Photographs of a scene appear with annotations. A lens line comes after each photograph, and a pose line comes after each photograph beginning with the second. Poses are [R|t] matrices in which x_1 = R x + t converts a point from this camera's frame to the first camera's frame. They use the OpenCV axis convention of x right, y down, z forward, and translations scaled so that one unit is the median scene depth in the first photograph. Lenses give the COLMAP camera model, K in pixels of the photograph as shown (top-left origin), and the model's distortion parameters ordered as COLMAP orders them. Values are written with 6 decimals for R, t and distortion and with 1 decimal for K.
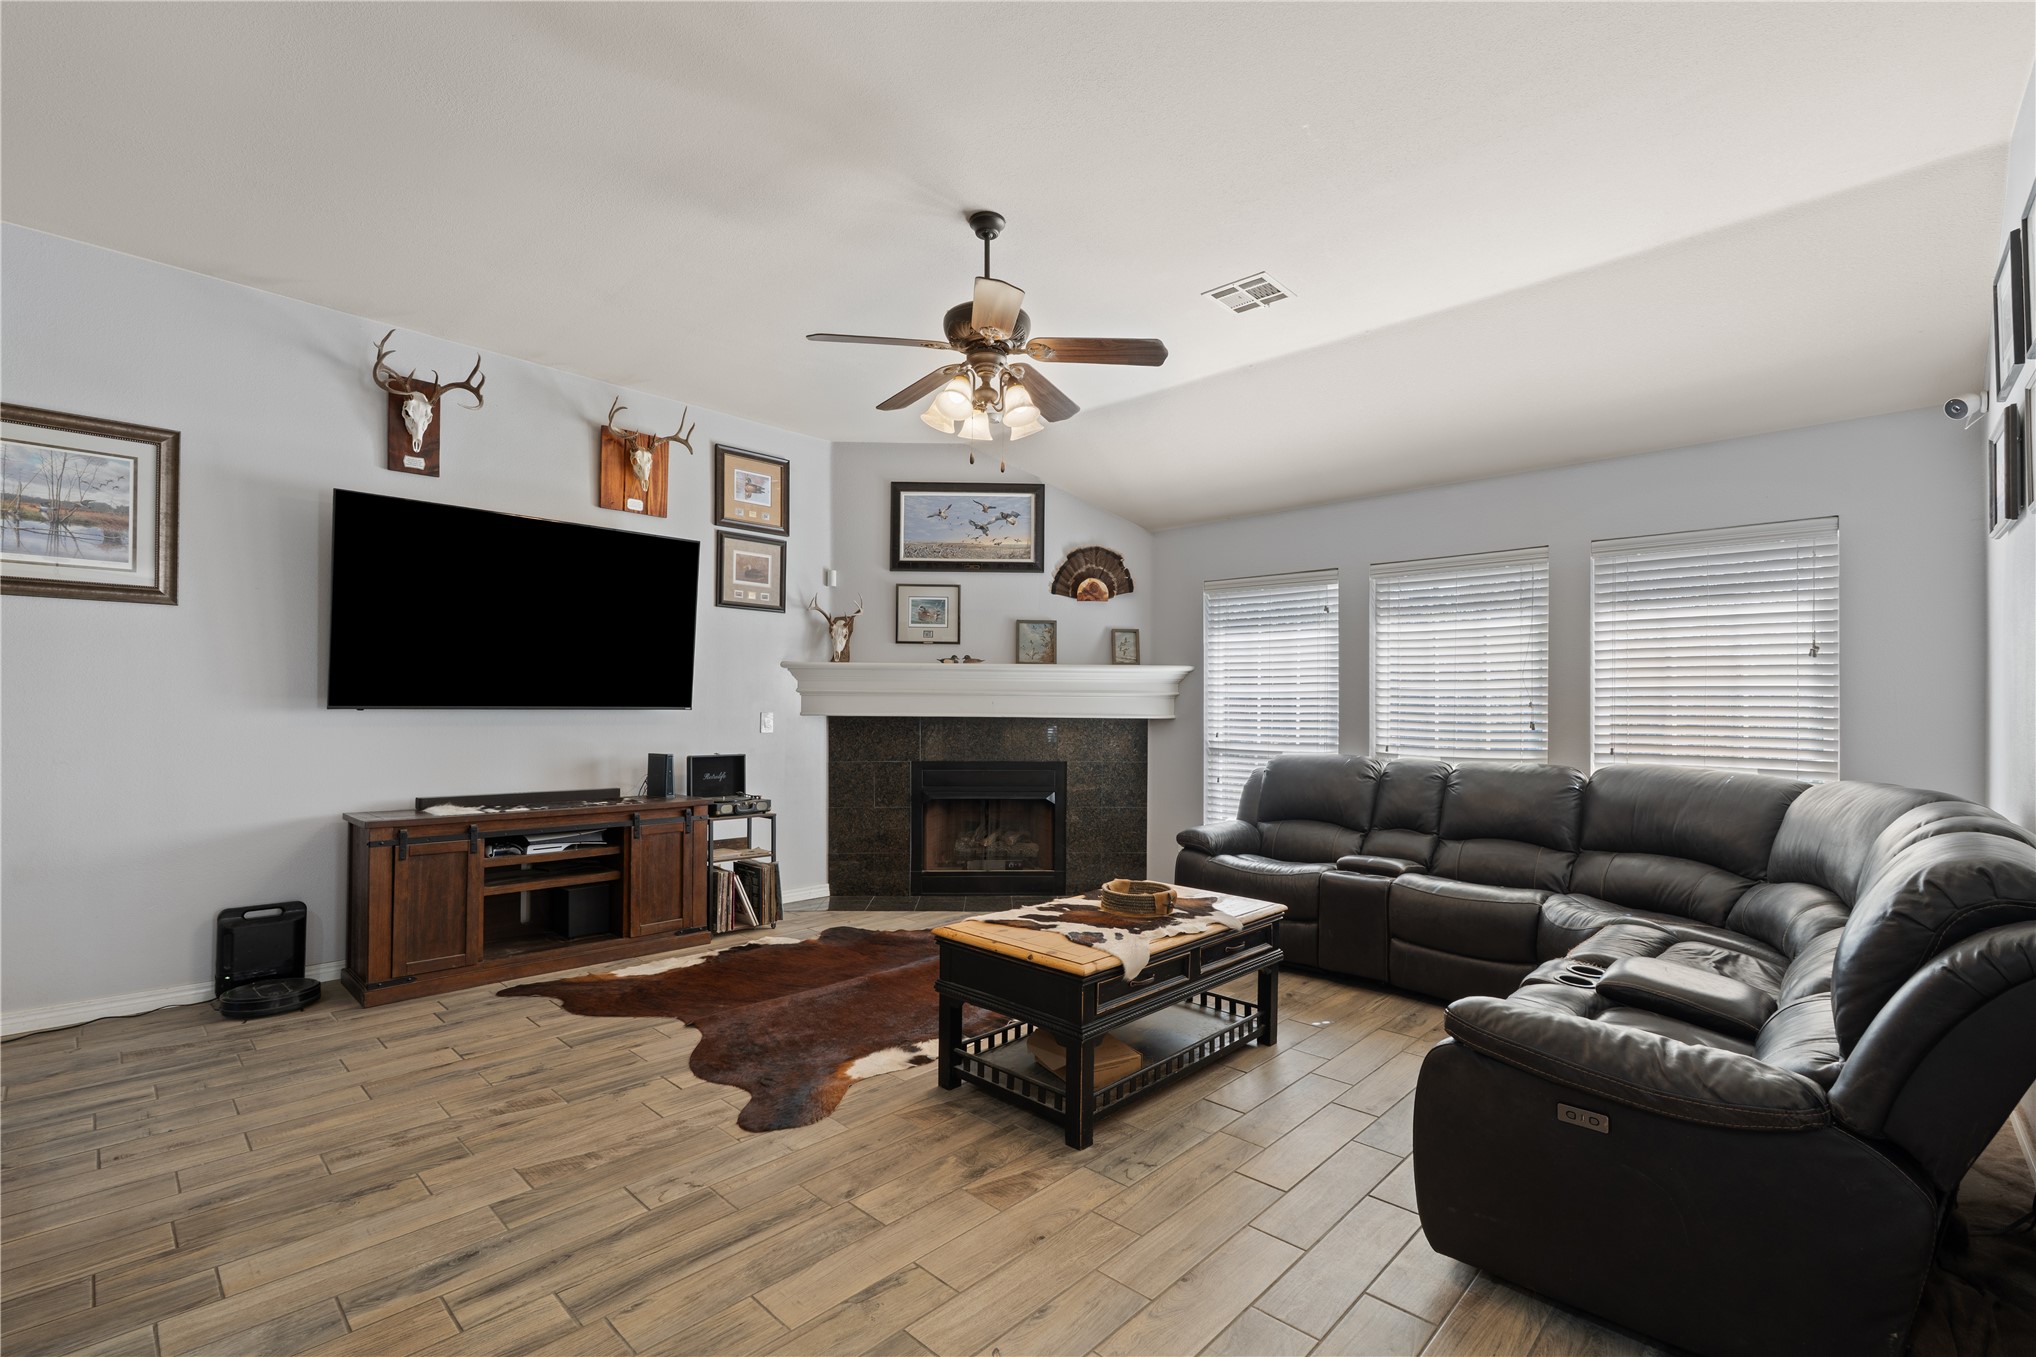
lens RADIAL K [[895.7, 0, 1015.3], [0, 895.7, 701.5], [0, 0, 1]] dist [-0.006842, 0.000032]
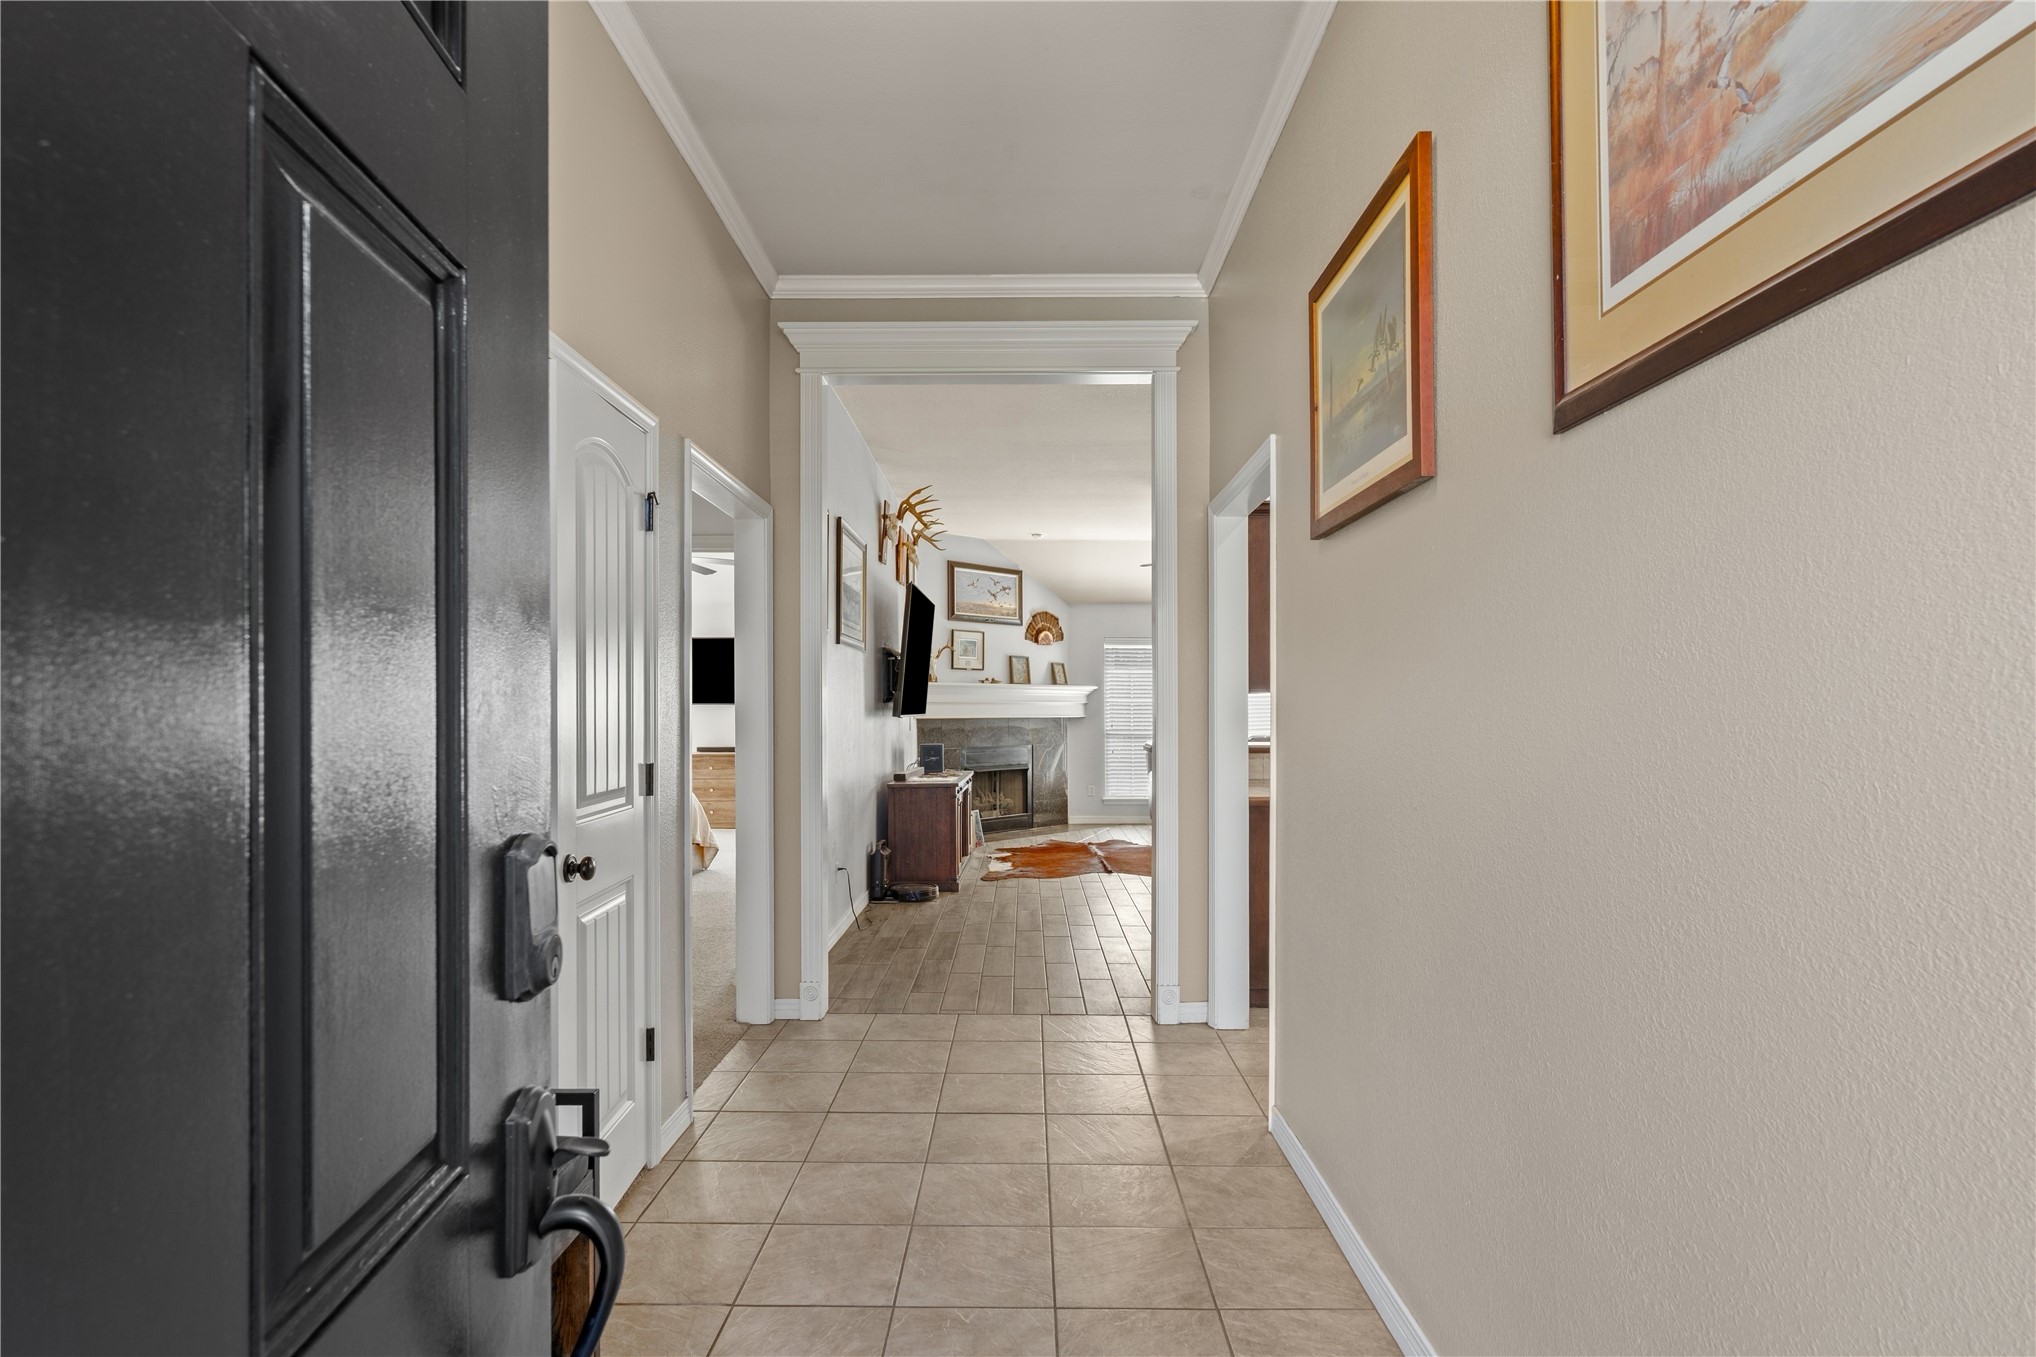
lens RADIAL K [[1017.4, 0, 1016.4], [0, 1017.4, 691.0], [0, 0, 1]] dist [-0.001640, -0.000164]
pose [[0.731108, 0.005308, 0.682241, -1.236804], [-0.000344, 0.999972, -0.007412, -0.016372], [-0.682262, 0.005184, 0.731090, -0.315665]]
